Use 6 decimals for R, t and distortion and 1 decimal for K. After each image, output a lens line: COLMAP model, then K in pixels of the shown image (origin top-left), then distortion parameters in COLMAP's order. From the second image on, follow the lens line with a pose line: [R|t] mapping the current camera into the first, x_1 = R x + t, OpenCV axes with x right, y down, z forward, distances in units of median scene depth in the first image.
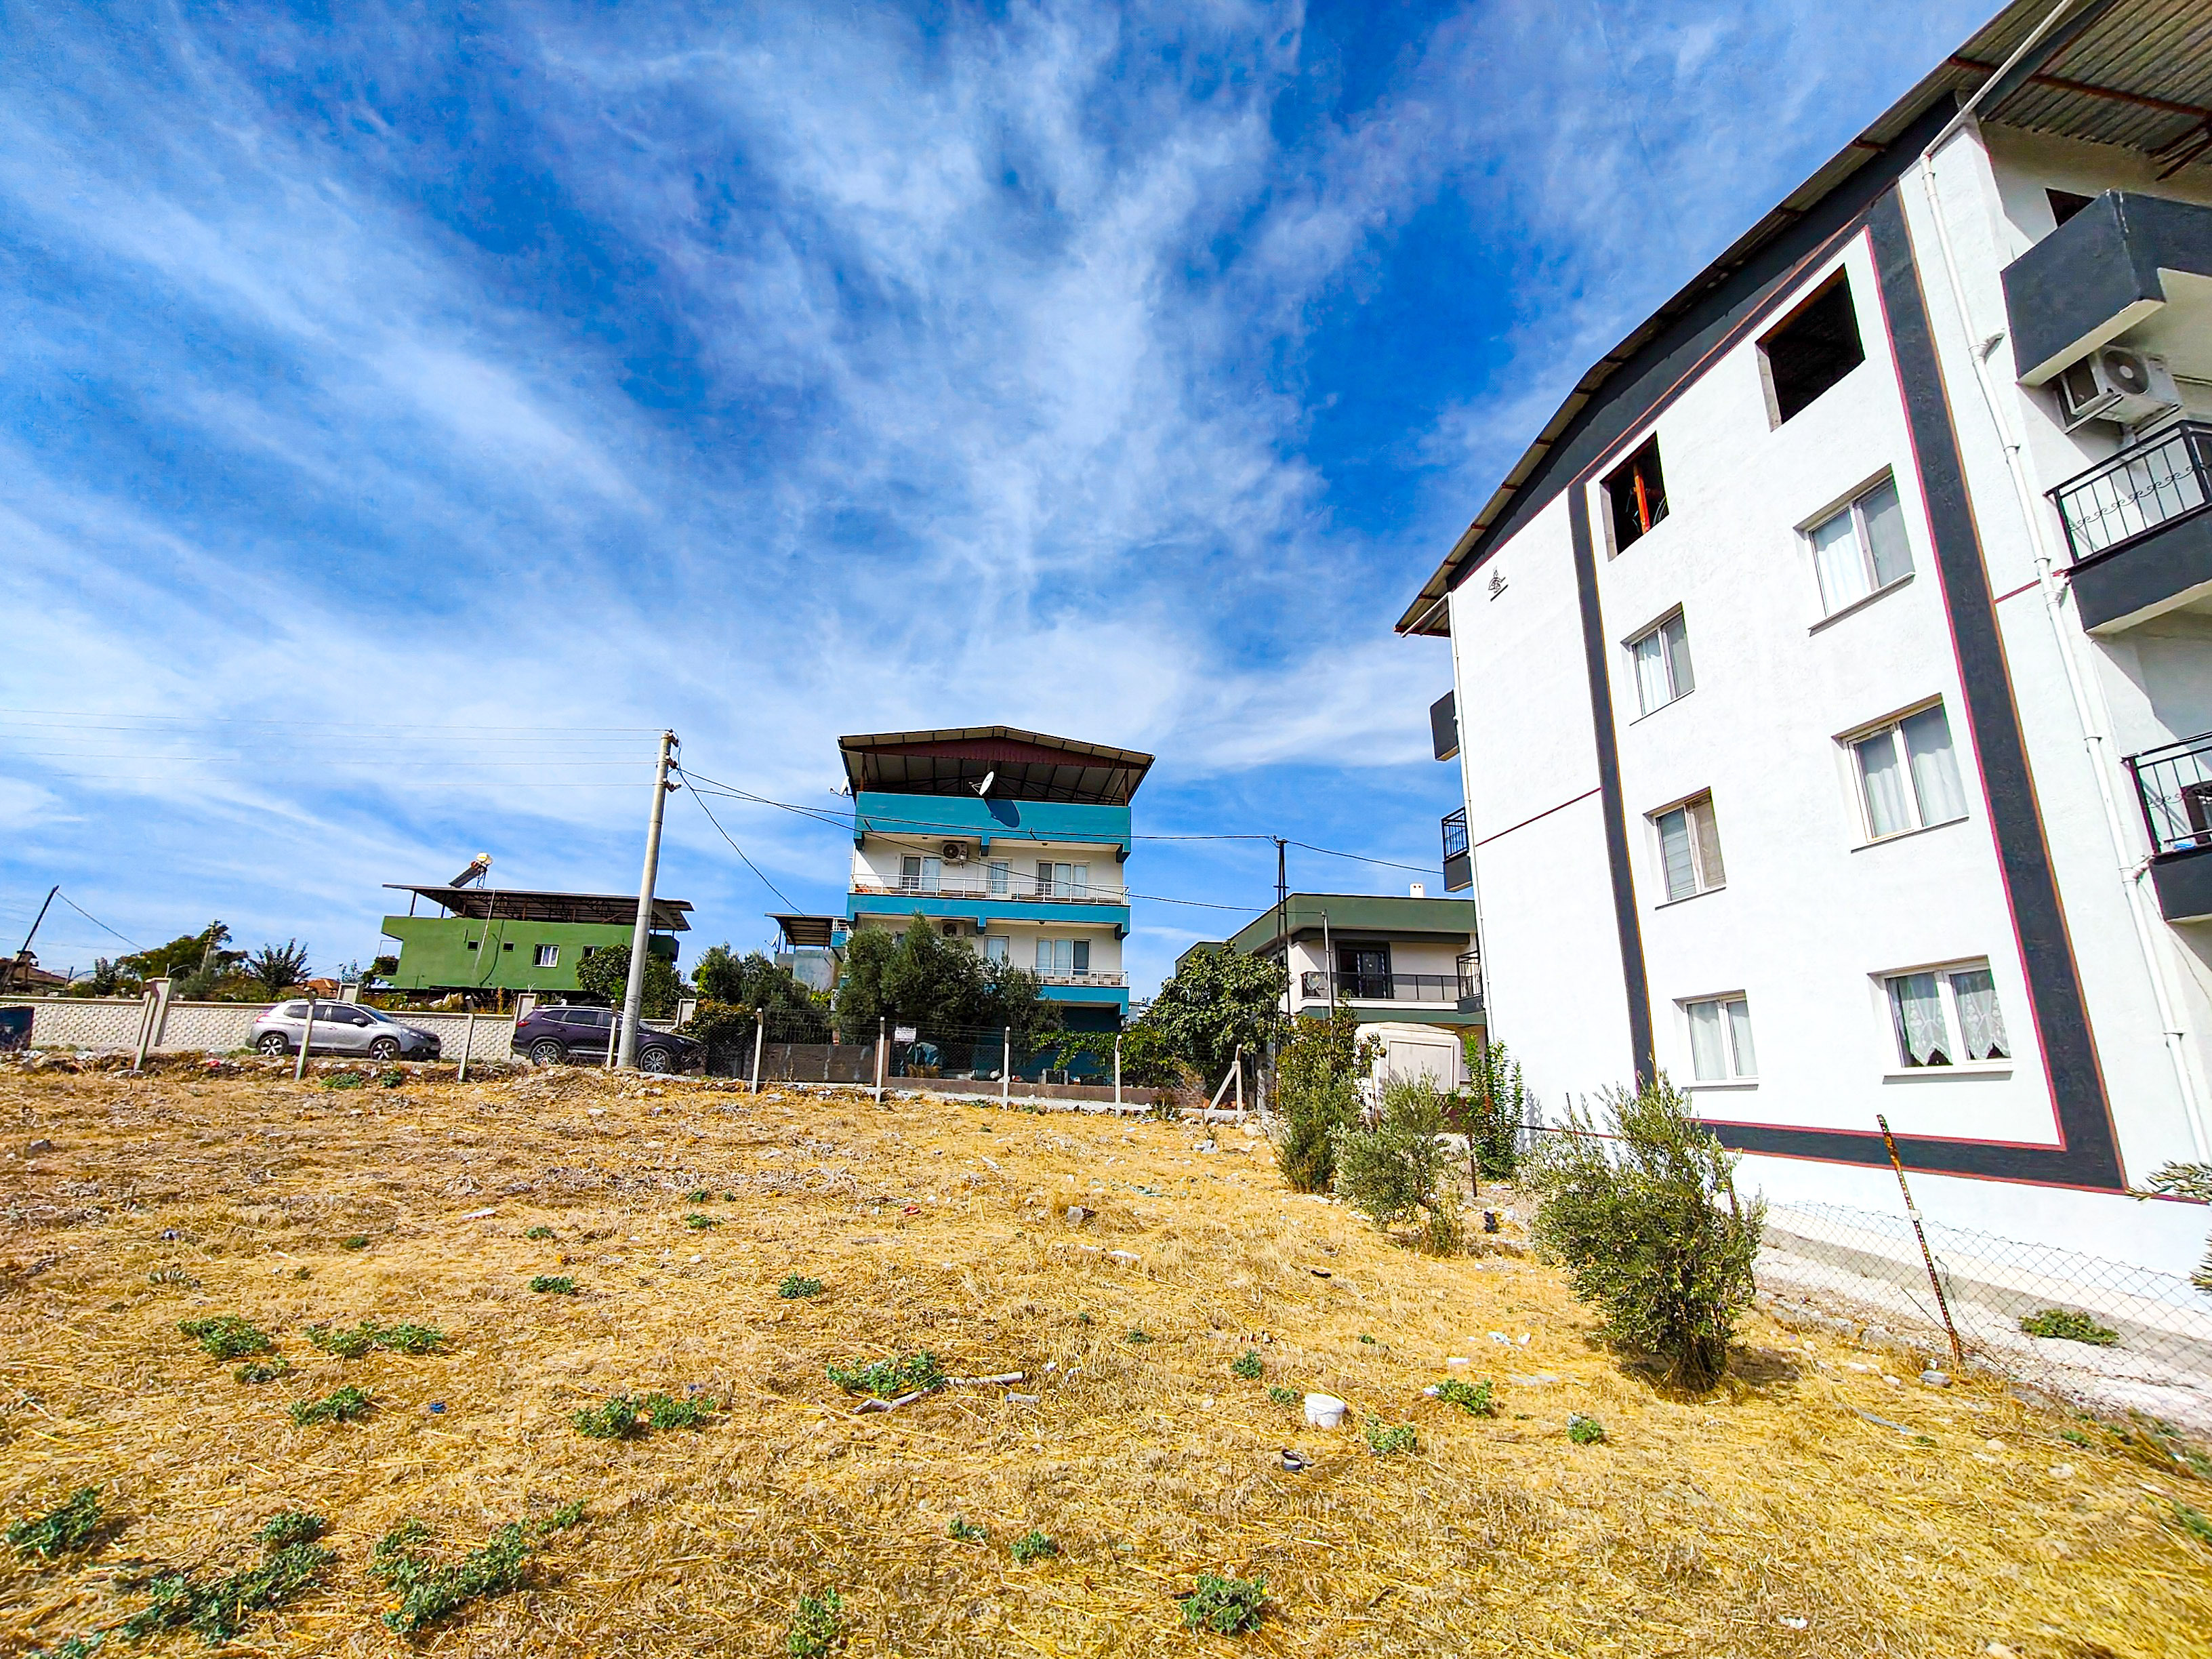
lens RADIAL K [[1065.9, 0, 1094.0], [0, 1065.9, 822.4], [0, 0, 1]] dist [0.005442, -0.000875]
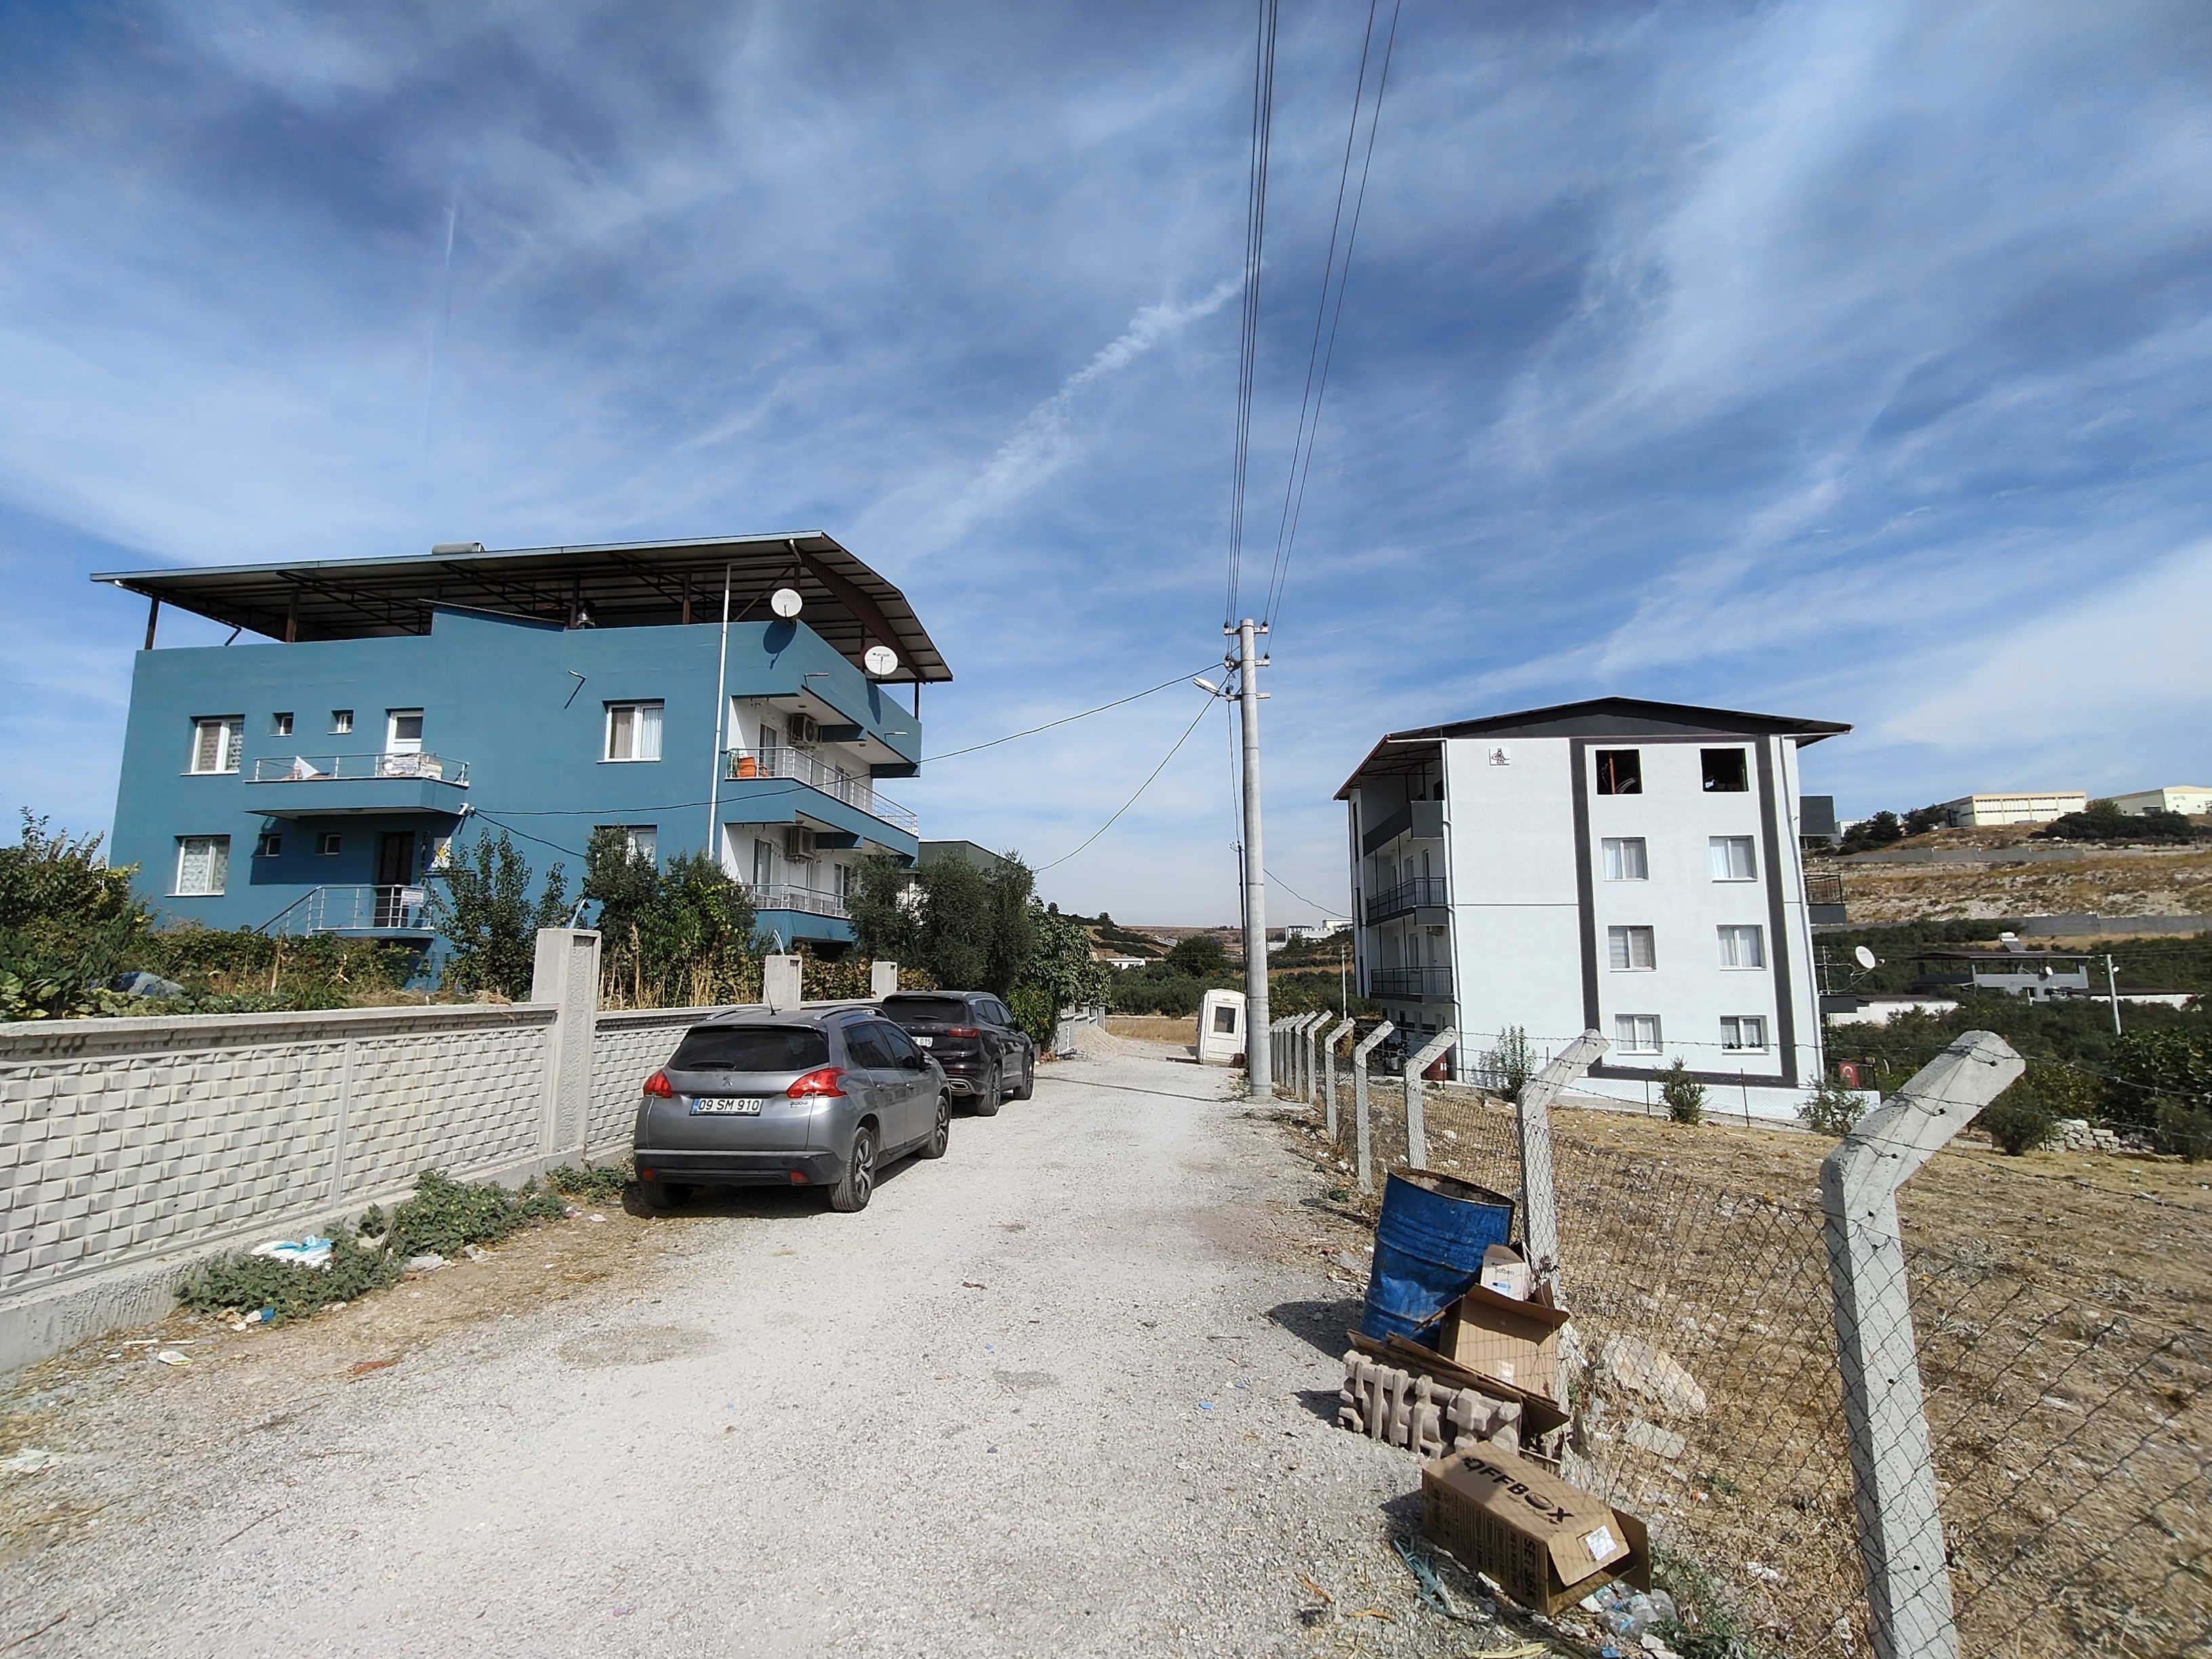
lens RADIAL K [[1065.9, 0, 1104.0], [0, 1065.9, 827.8], [0, 0, 1]] dist [0.005442, -0.000875]
pose [[0.179899, 0.116205, 0.976797, -0.537332], [-0.259770, 0.963360, -0.066764, 0.063412], [-0.948765, -0.241731, 0.203494, 0.482359]]
